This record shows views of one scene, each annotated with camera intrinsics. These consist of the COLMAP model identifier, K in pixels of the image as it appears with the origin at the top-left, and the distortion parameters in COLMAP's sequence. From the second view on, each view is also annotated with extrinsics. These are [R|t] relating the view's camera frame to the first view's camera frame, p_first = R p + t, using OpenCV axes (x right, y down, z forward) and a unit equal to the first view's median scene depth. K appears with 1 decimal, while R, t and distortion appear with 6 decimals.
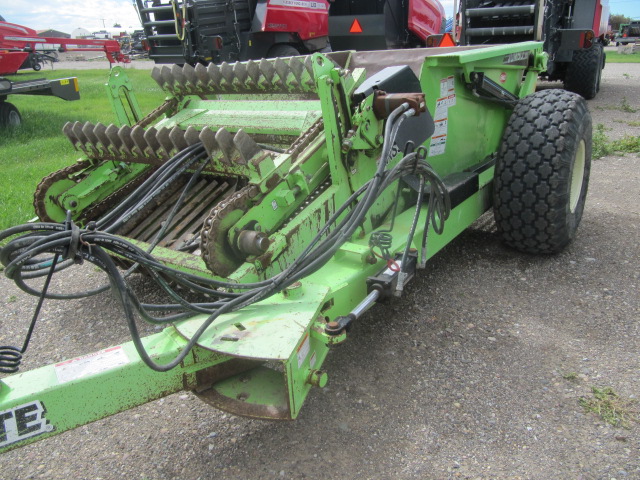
lens RADIAL K [[545.2, 0, 320.0], [0, 545.2, 240.0], [0, 0, 1]] dist [-0.039700, 0.001495]
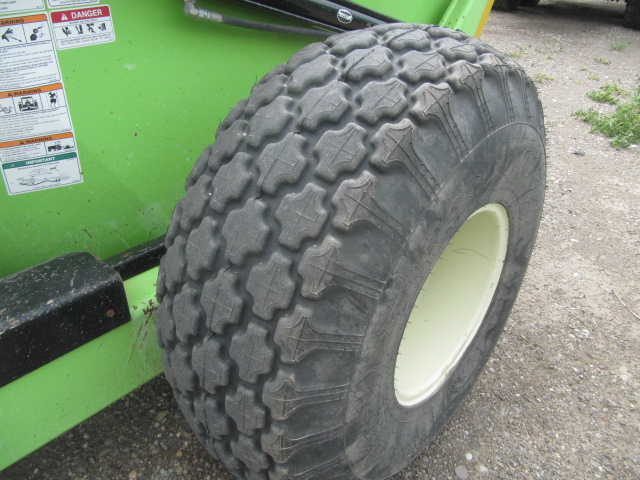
lens RADIAL K [[545.2, 0, 320.0], [0, 545.2, 240.0], [0, 0, 1]] dist [-0.039700, 0.001495]
pose [[0.989341, 0.136983, -0.049392, 0.440349], [-0.125388, 0.973871, 0.189347, -0.229313], [0.074039, -0.181136, 0.980667, 0.731524]]
